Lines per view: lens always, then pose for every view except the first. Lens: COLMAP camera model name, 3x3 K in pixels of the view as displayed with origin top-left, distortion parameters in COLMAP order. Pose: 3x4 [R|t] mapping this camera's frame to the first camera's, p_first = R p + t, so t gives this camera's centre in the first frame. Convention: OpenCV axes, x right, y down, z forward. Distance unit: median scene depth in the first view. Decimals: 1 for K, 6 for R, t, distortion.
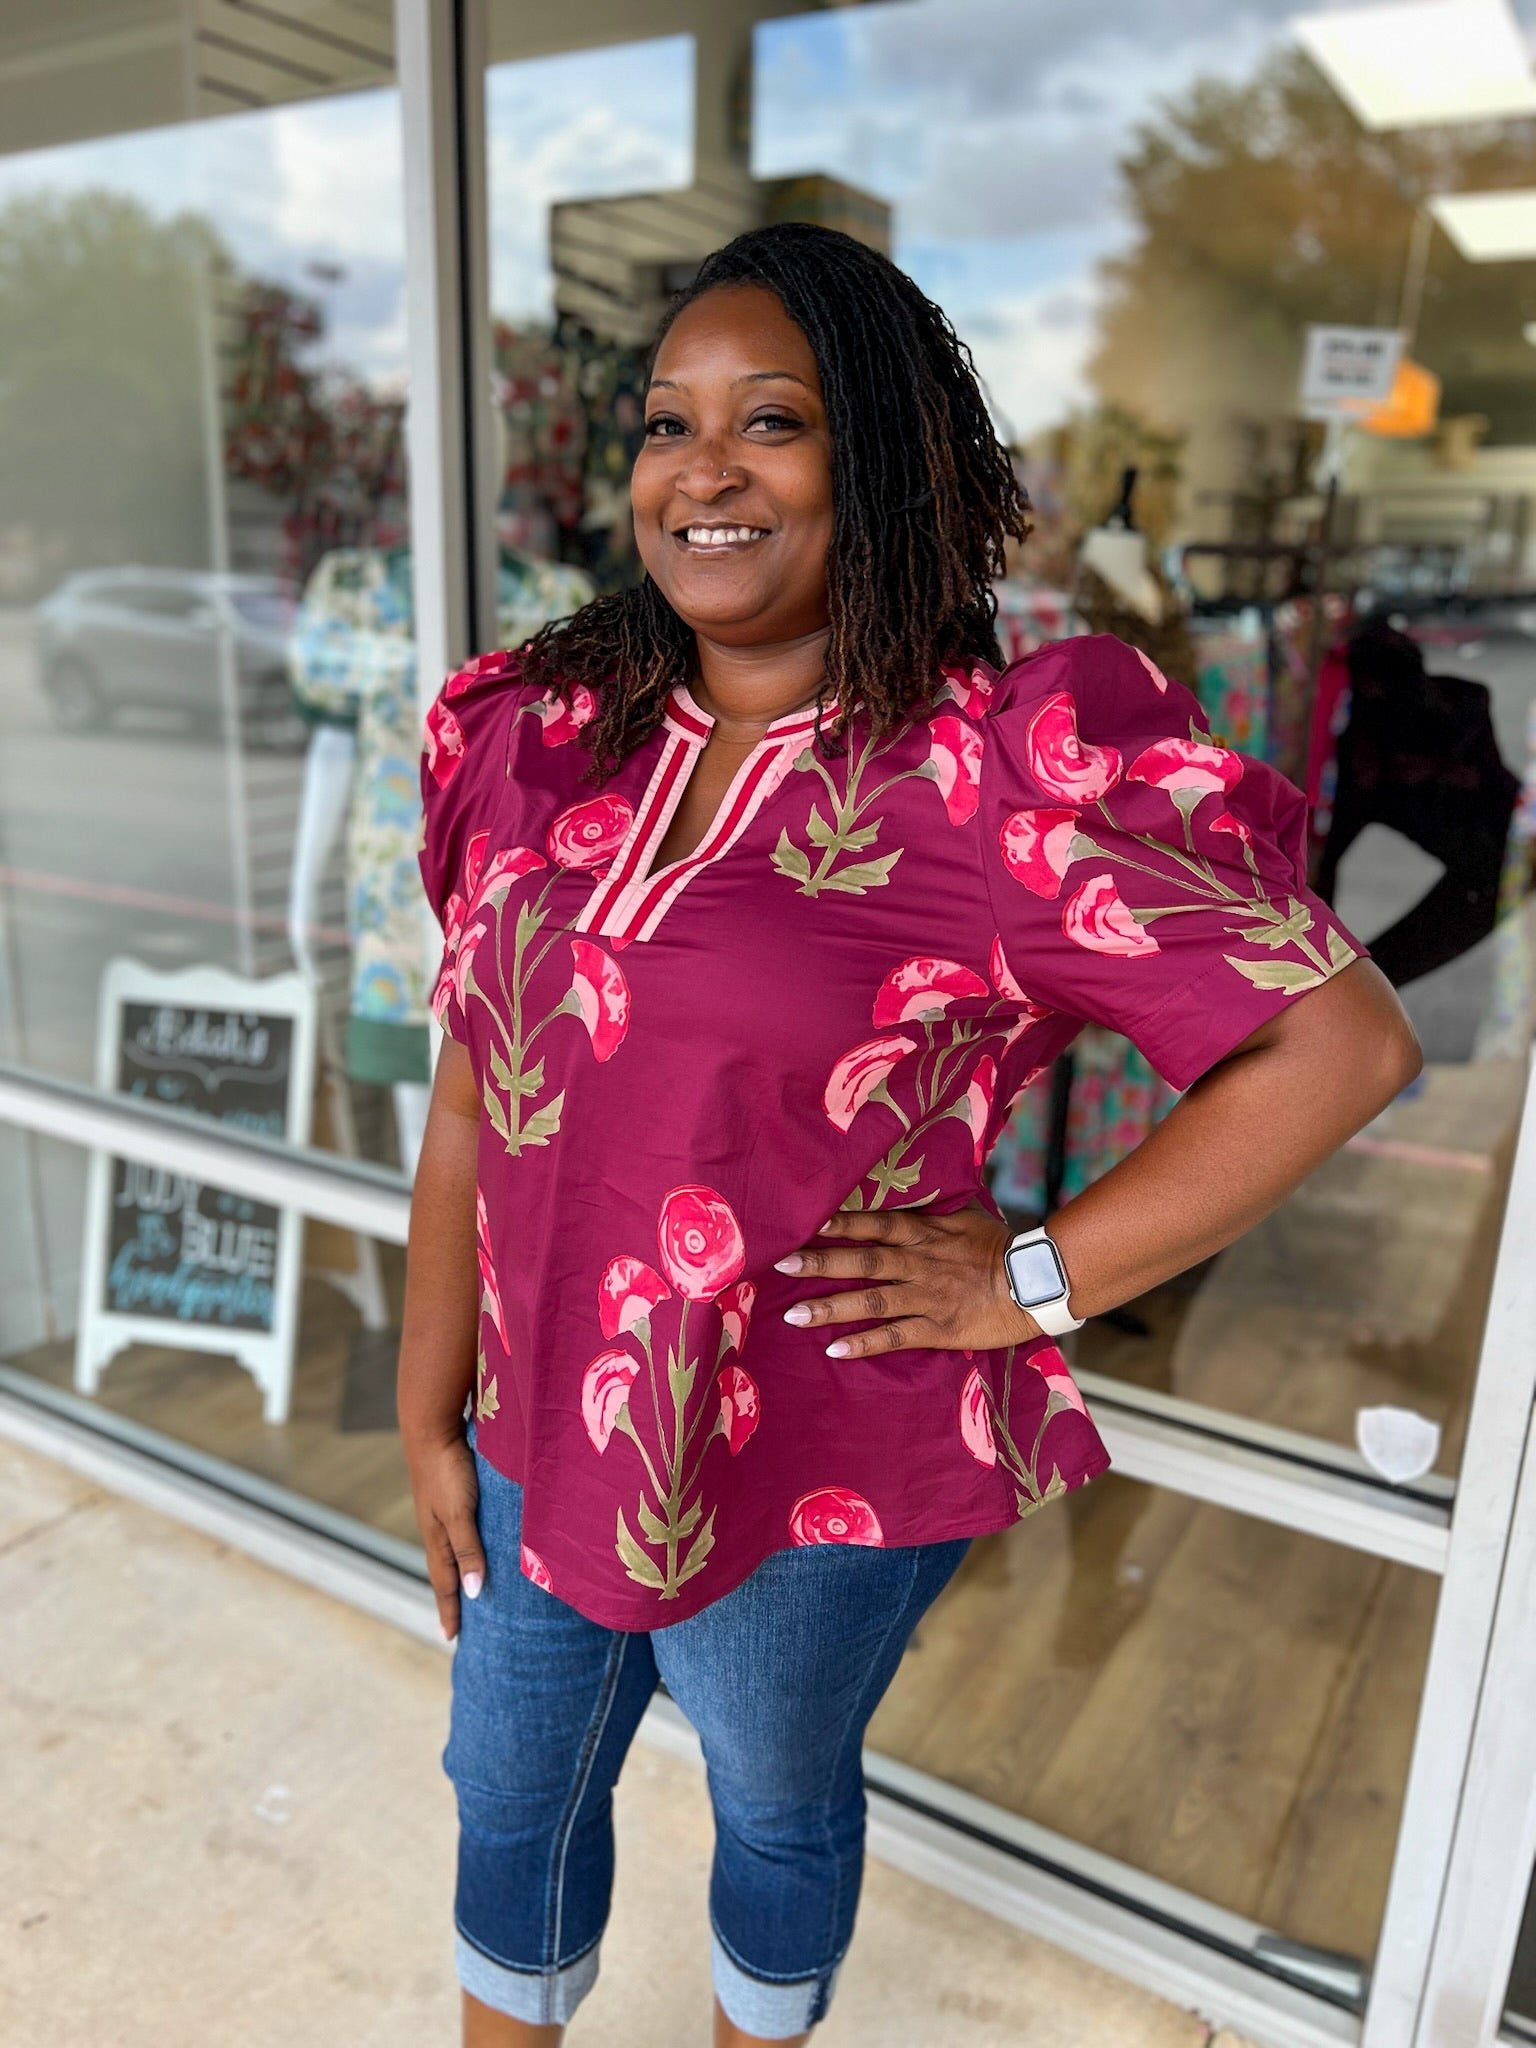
lens RADIAL K [[1551.7, 0, 765.8], [0, 1551.7, 1012.6], [0, 0, 1]] dist [0.032438, -0.039703]
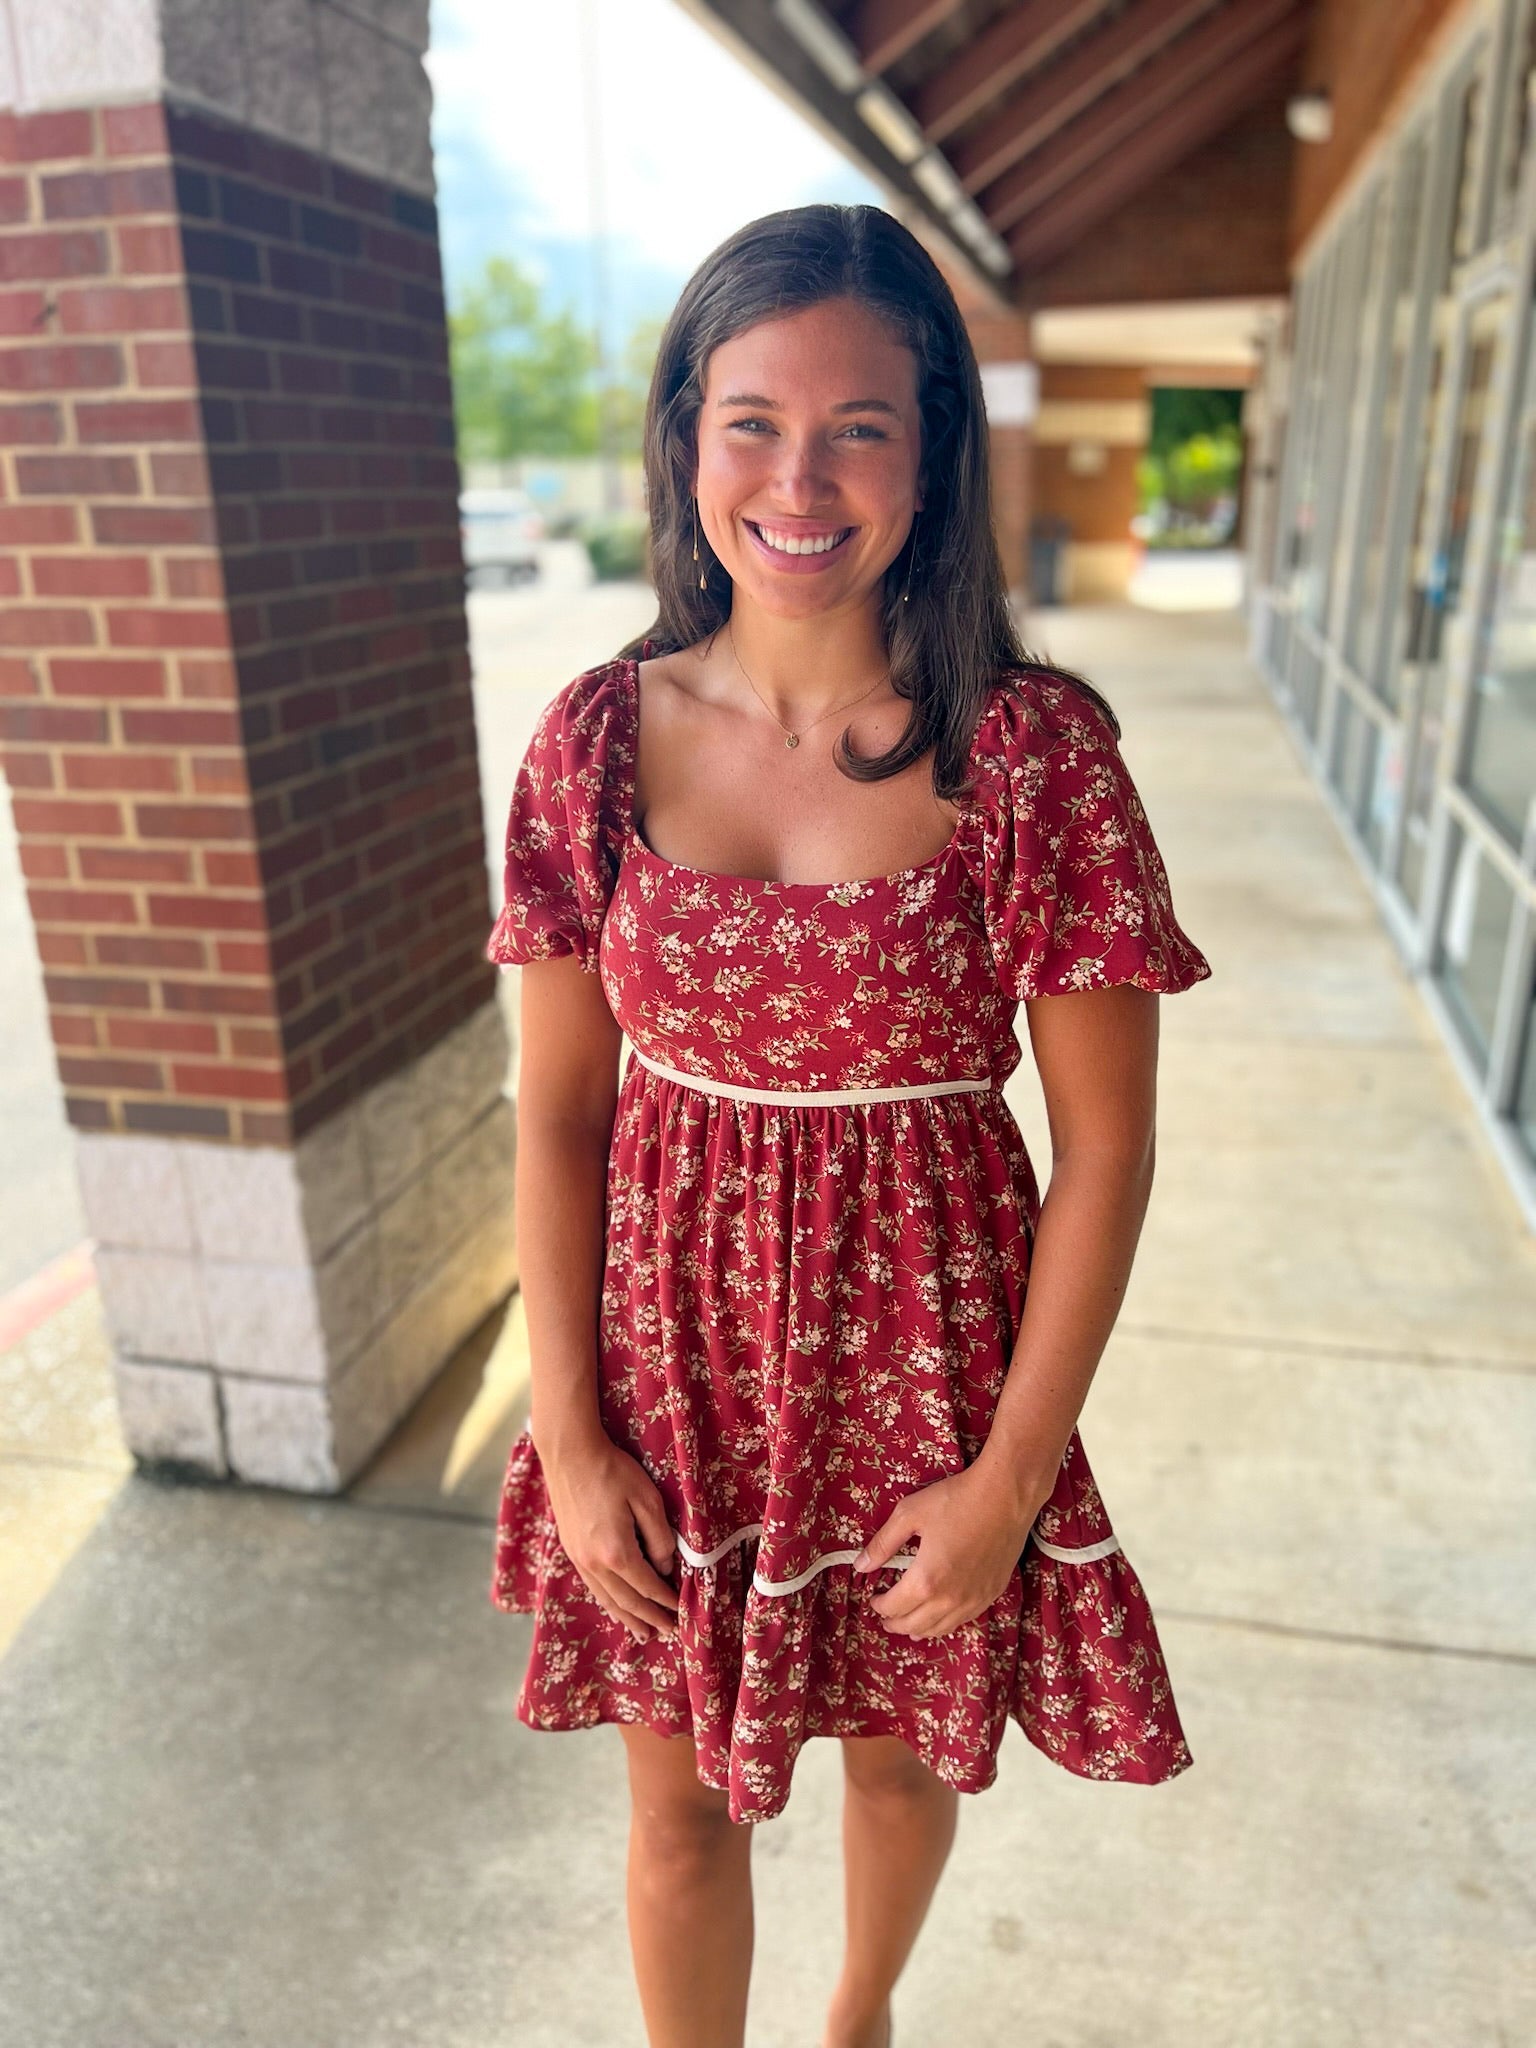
lens RADIAL K [[1551.7, 0, 762.2], [0, 1551.7, 1034.1], [0, 0, 1]] dist [0.032438, -0.039703]
pose [[0.294915, 0.289206, -0.910706, 0.077870], [-0.239454, 0.945052, 0.222571, -0.080515], [0.925033, 0.152433, 0.347962, 0.186216]]
